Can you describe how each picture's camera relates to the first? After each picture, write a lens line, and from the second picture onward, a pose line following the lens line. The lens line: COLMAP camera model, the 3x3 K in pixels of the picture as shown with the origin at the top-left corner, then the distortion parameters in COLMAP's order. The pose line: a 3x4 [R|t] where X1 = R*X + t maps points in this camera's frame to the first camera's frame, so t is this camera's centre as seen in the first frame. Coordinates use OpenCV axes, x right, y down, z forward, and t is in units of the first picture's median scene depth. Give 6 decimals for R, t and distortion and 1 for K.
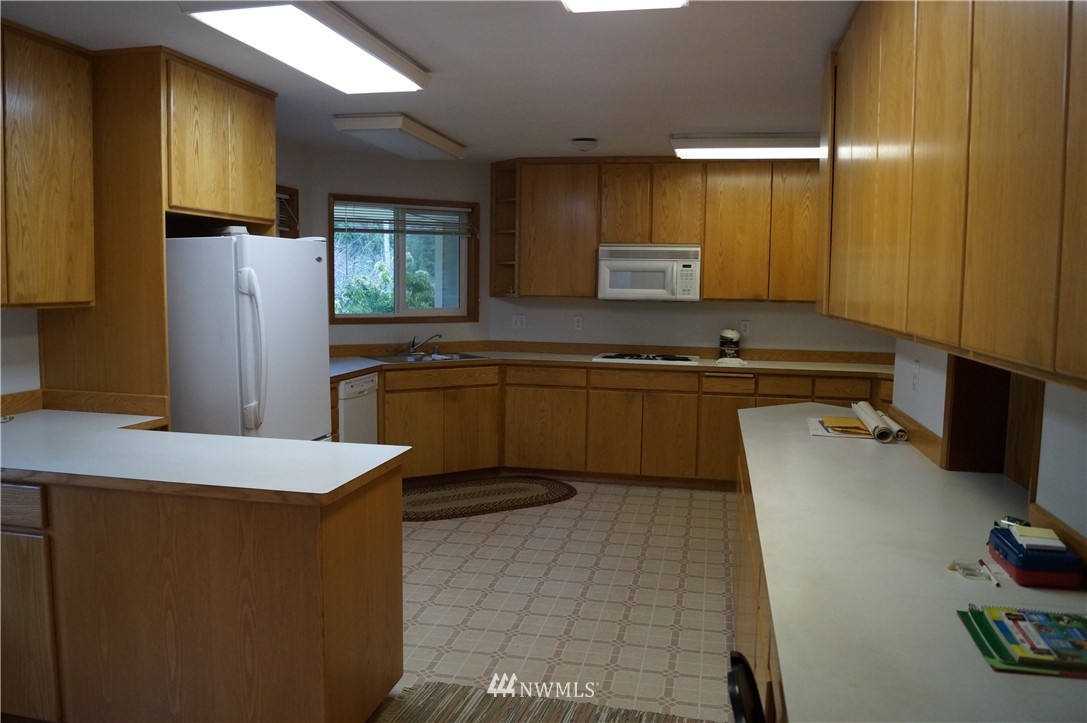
lens RADIAL K [[848.4, 0, 541.9], [0, 848.4, 361.3], [0, 0, 1]] dist [-0.070988, -0.002840]
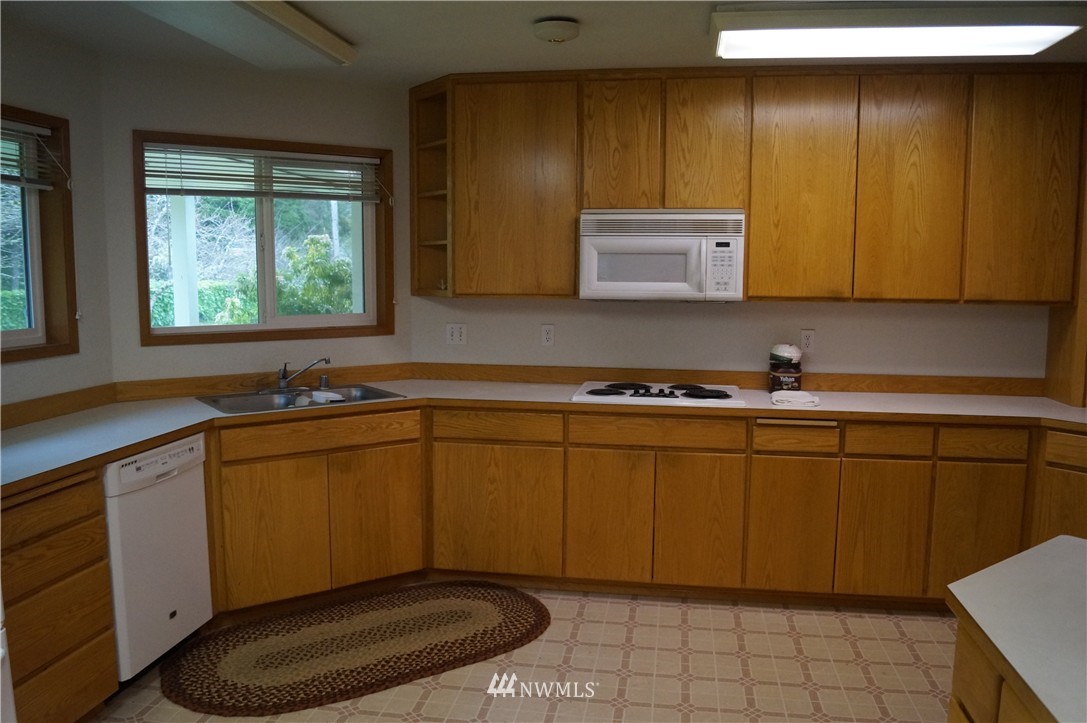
lens RADIAL K [[848.4, 0, 545.4], [0, 848.4, 366.1], [0, 0, 1]] dist [-0.070988, -0.002840]
pose [[0.998941, -0.013907, 0.043858, 0.013313], [0.013000, 0.999697, 0.020900, -0.037945], [-0.044136, -0.020308, 0.998819, 0.383750]]
